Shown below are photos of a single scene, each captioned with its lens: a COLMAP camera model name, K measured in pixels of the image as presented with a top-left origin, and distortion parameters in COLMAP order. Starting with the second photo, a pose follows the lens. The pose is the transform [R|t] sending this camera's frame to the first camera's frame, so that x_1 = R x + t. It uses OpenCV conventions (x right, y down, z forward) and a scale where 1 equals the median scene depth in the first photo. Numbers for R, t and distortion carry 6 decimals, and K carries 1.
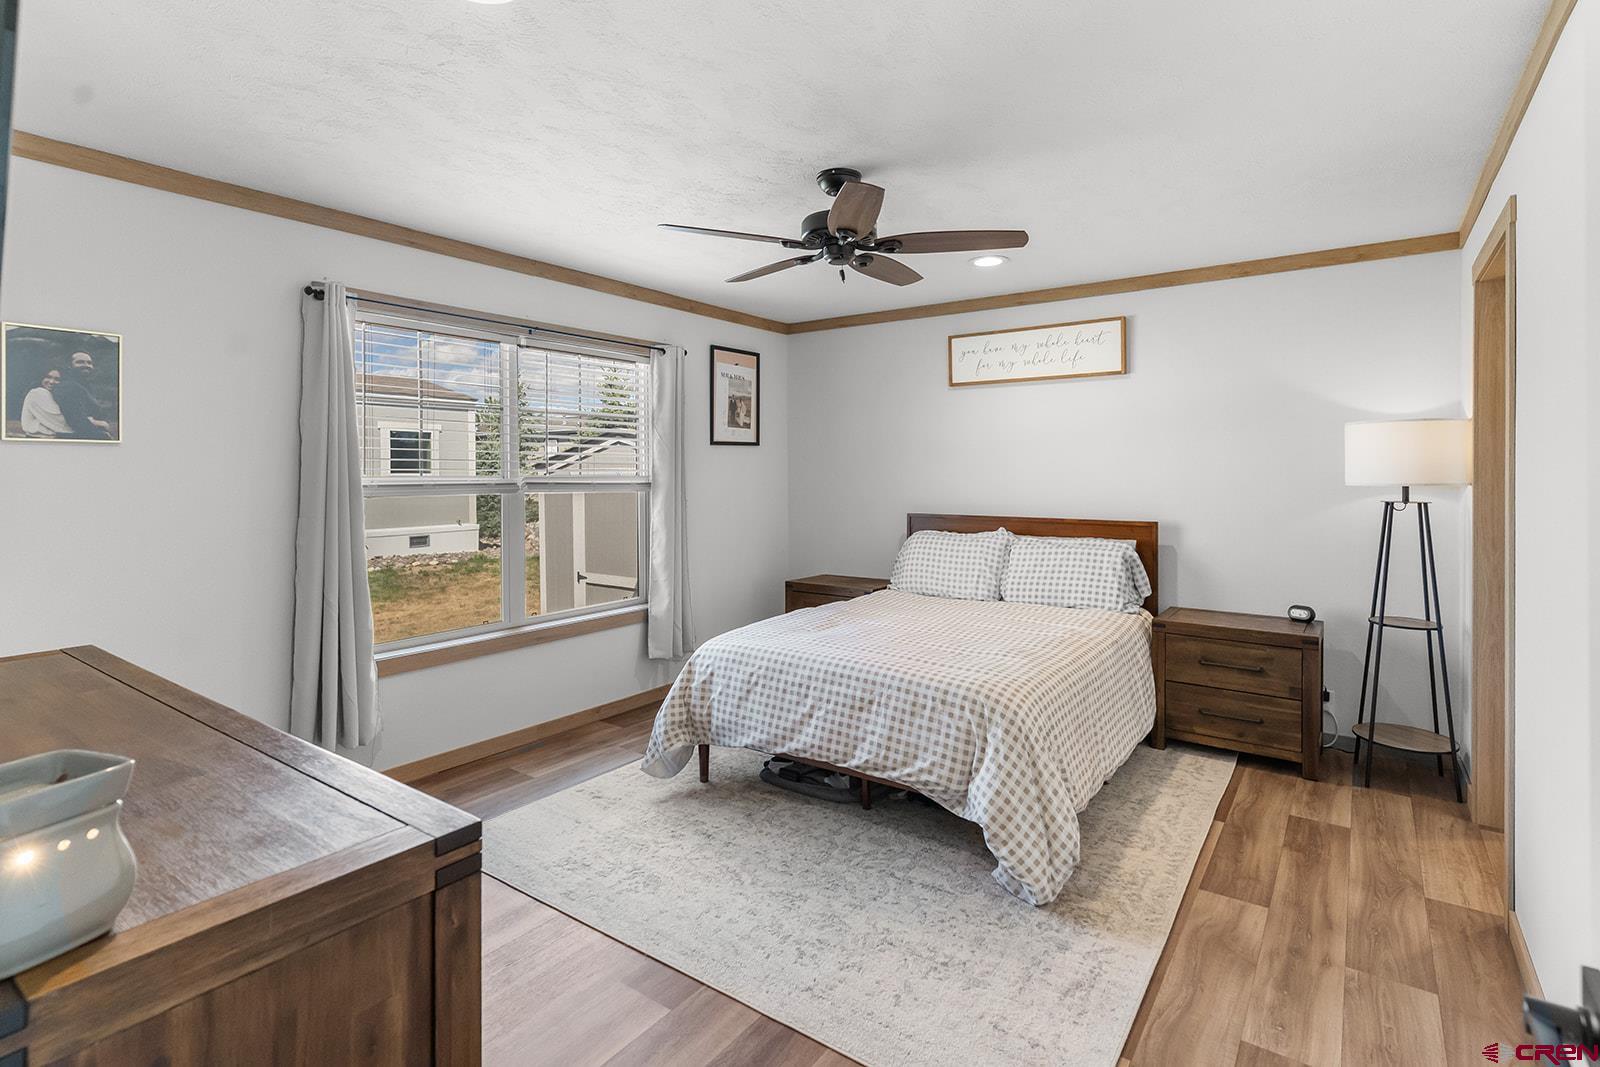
lens RADIAL K [[776.3, 0, 802.2], [0, 776.3, 493.6], [0, 0, 1]] dist [-0.000214, 0.000670]
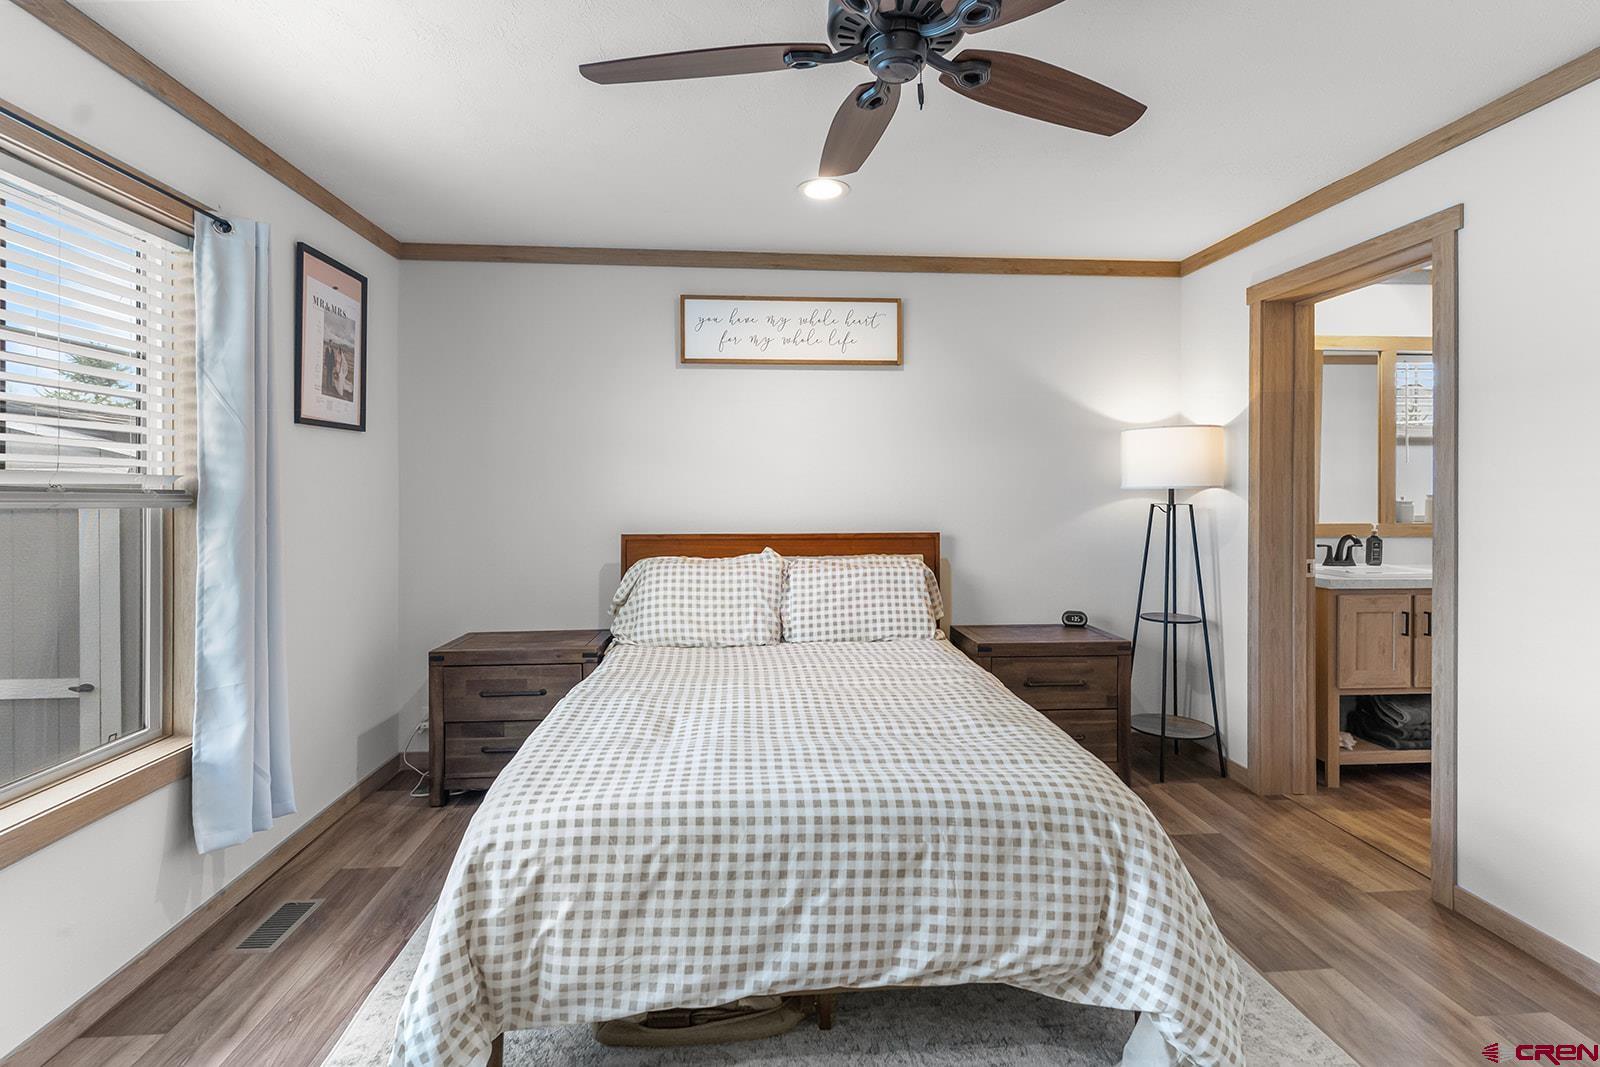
lens RADIAL K [[776.3, 0, 802.2], [0, 776.3, 493.6], [0, 0, 1]] dist [-0.000214, 0.000670]
pose [[0.761197, -0.002233, 0.648517, -0.317534], [0.018572, 0.999659, -0.018358, 0.006564], [-0.648255, 0.026018, 0.760979, 0.547996]]
